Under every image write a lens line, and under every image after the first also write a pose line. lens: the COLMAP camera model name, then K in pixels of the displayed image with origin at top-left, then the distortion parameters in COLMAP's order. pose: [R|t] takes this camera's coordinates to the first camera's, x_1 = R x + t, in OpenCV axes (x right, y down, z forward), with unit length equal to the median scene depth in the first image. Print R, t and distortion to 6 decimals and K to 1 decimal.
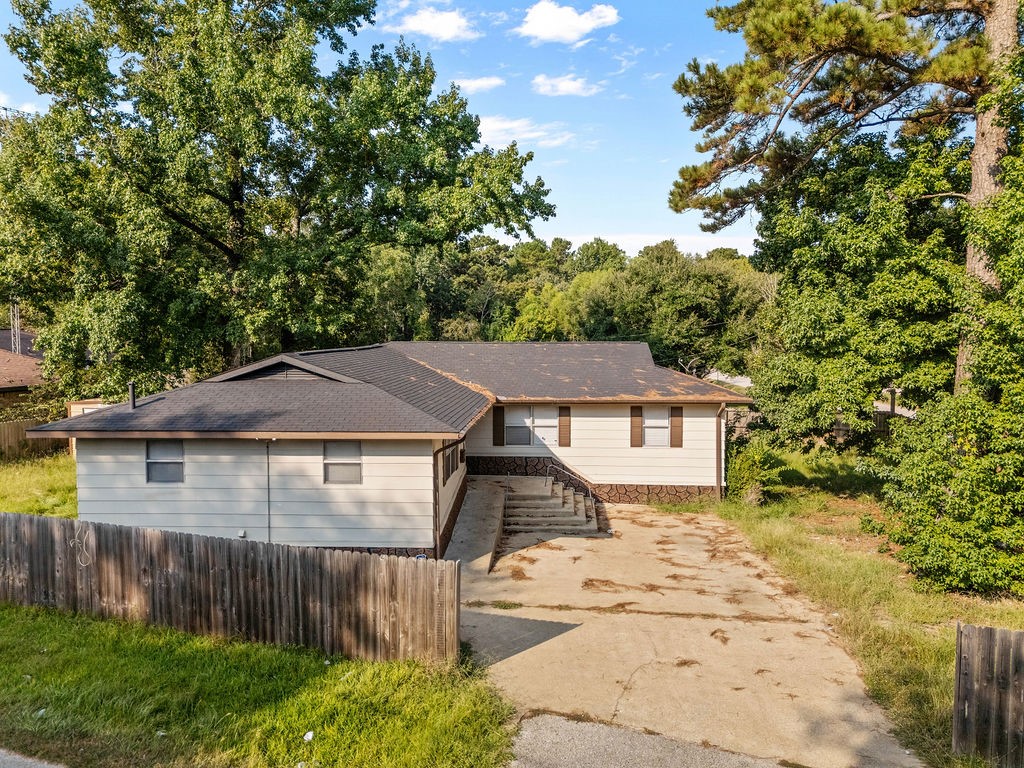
lens RADIAL K [[766.5, 0, 510.7], [0, 766.5, 384.5], [0, 0, 1]] dist [0.021949, -0.009654]
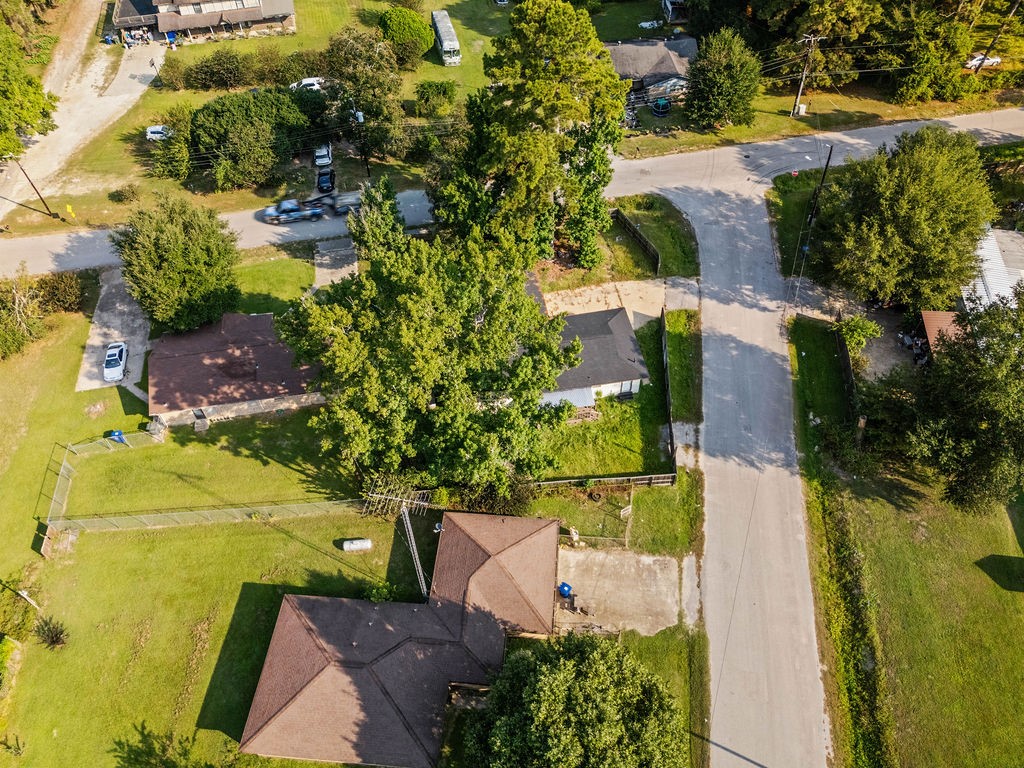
lens RADIAL K [[766.5, 0, 509.1], [0, 766.5, 384.4], [0, 0, 1]] dist [0.021949, -0.009654]
pose [[-0.230091, -0.757123, 0.611411, -3.301631], [0.092700, 0.608359, 0.788230, -3.610026], [-0.968744, 0.238043, -0.069793, 2.198977]]
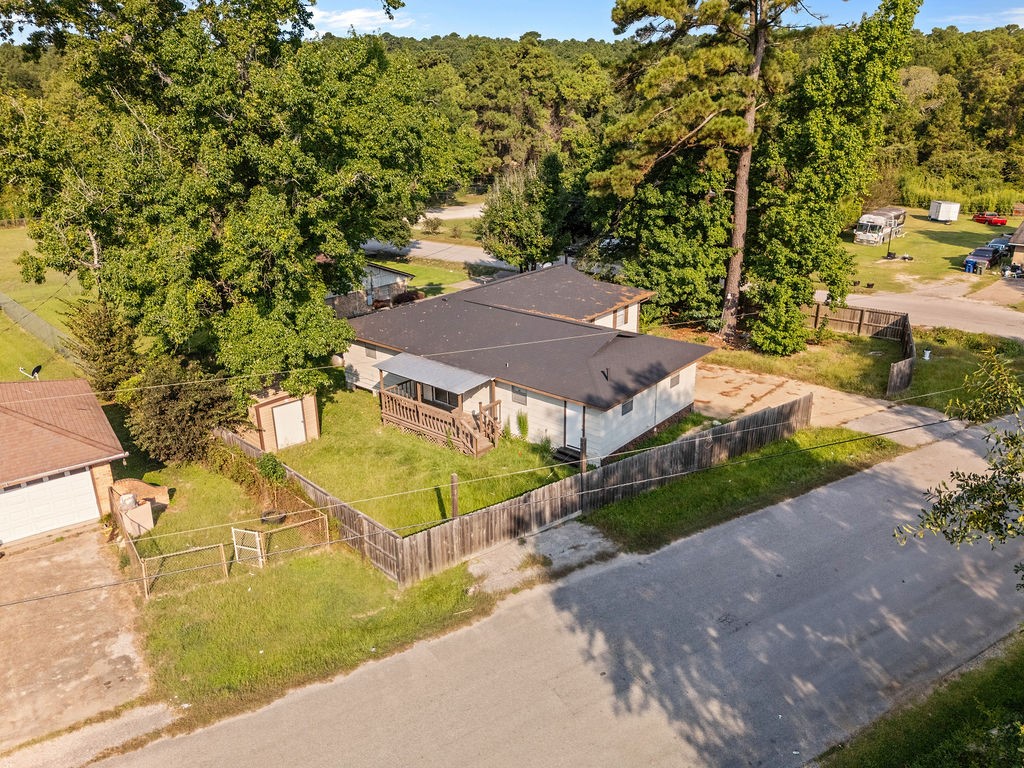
lens RADIAL K [[766.5, 0, 516.3], [0, 766.5, 382.4], [0, 0, 1]] dist [0.021949, -0.009654]
pose [[0.590512, -0.293380, 0.751814, -2.168474], [0.069455, 0.946601, 0.314838, -0.601627], [-0.804035, -0.133698, 0.579356, 0.154320]]
